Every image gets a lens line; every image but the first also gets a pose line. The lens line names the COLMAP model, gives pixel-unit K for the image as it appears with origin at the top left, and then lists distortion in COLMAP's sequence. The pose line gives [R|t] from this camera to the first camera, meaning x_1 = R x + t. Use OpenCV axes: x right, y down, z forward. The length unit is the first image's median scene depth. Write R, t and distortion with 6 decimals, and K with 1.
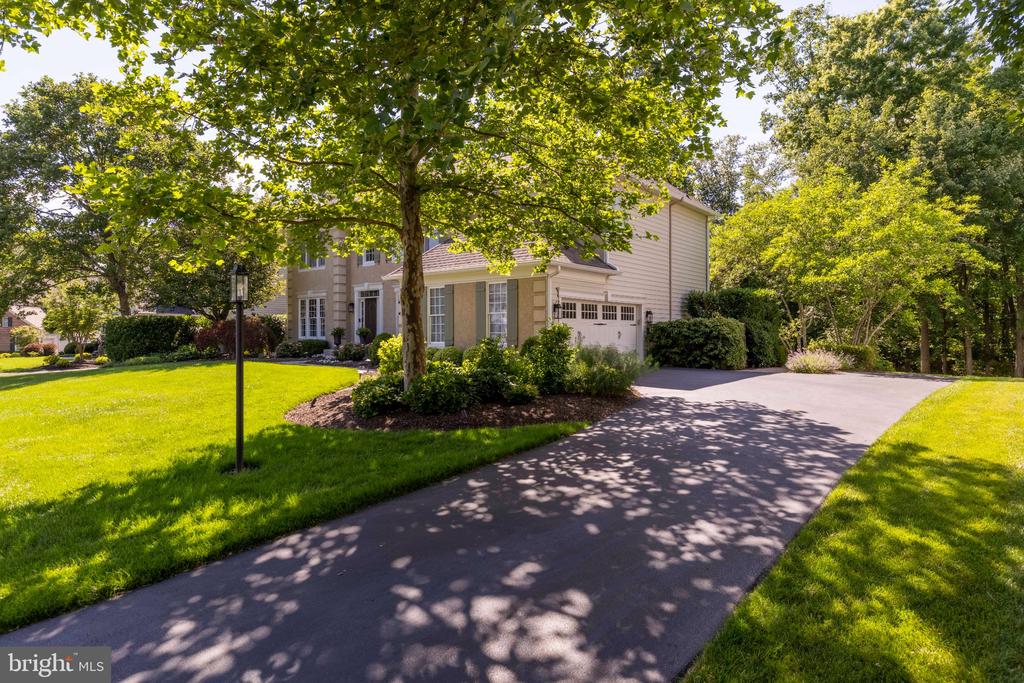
lens RADIAL K [[542.0, 0, 512.7], [0, 542.0, 334.0], [0, 0, 1]] dist [0.003447, 0.000283]
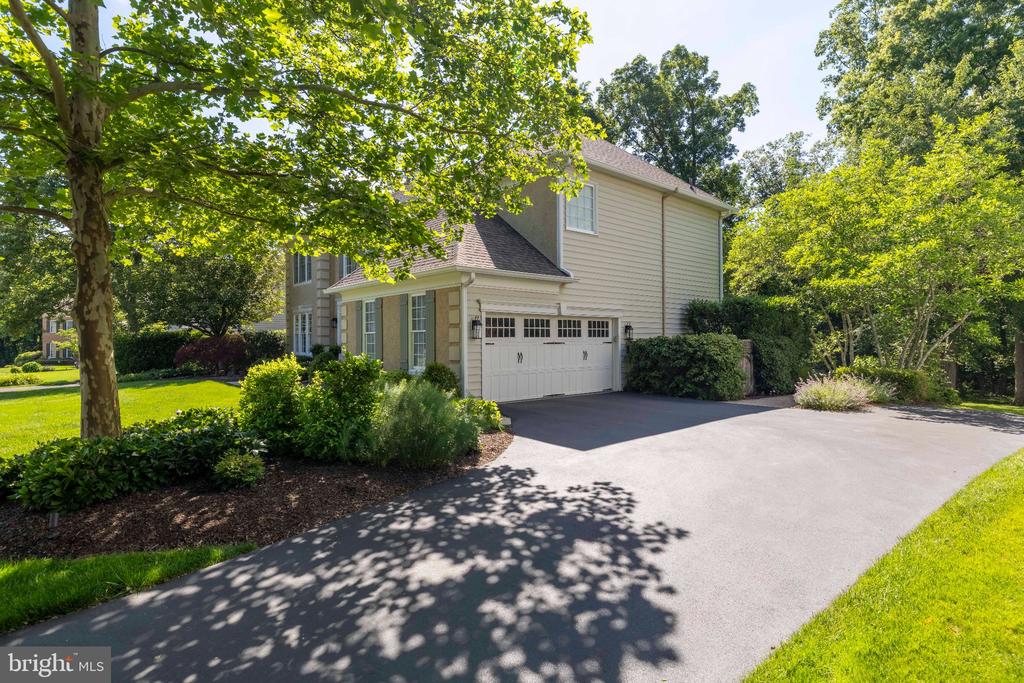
lens RADIAL K [[505.4, 0, 510.7], [0, 505.4, 344.2], [0, 0, 1]] dist [-0.002399, 0.000550]
pose [[0.988111, -0.002005, -0.153727, 0.193814], [0.002763, 0.999985, 0.004715, -0.018107], [0.153715, -0.005084, 0.988102, 0.211041]]
